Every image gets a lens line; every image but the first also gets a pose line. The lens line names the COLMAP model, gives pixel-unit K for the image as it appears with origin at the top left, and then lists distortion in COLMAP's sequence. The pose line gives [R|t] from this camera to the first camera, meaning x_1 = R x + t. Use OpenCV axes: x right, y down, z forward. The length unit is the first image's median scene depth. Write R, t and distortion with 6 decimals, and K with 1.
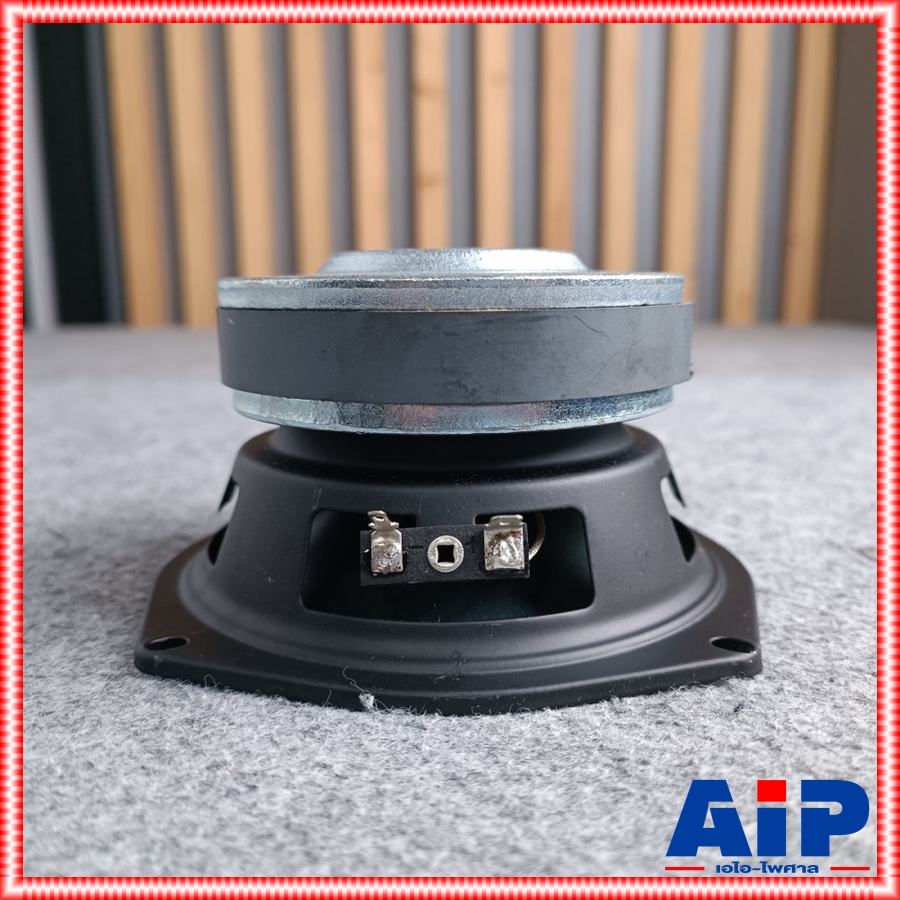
lens RADIAL K [[863.2, 0, 455.3], [0, 863.2, 447.4], [0, 0, 1]] dist [-0.013433, 0.000000]
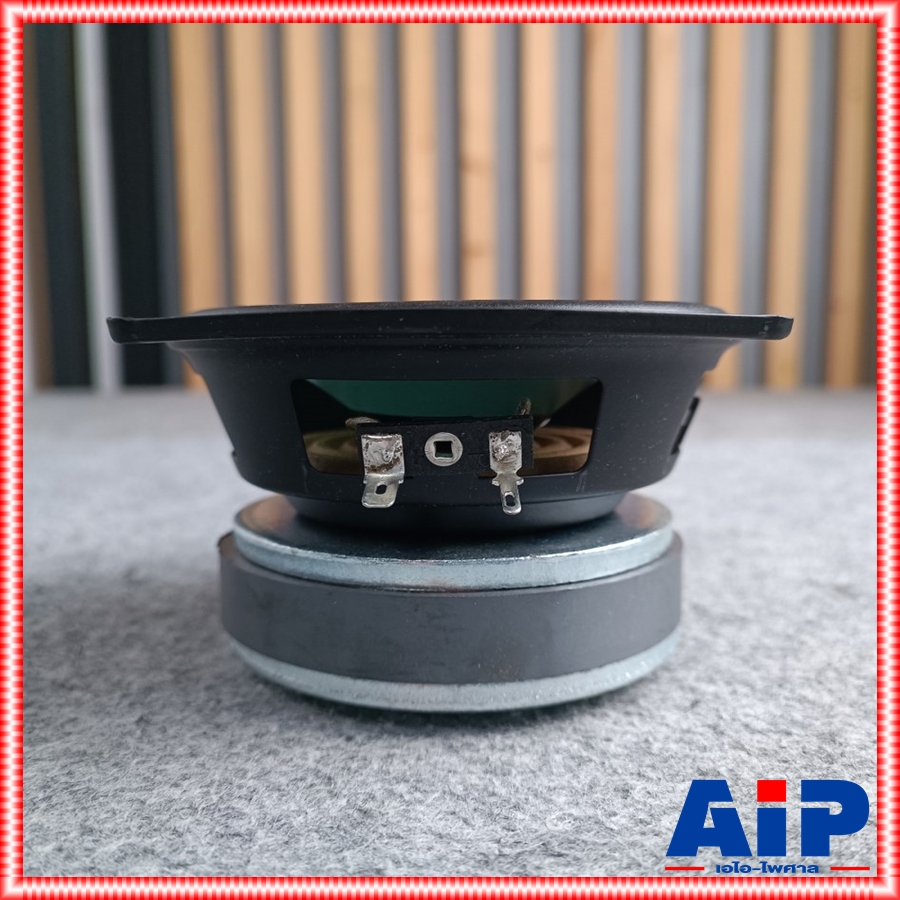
lens RADIAL K [[863.2, 0, 449.9], [0, 863.2, 447.1], [0, 0, 1]] dist [-0.013433, 0.000000]
pose [[0.998037, 0.006008, -0.062344, 0.060148], [-0.010593, 0.997241, -0.073474, 0.038605], [0.061731, 0.073990, 0.995347, -0.220624]]
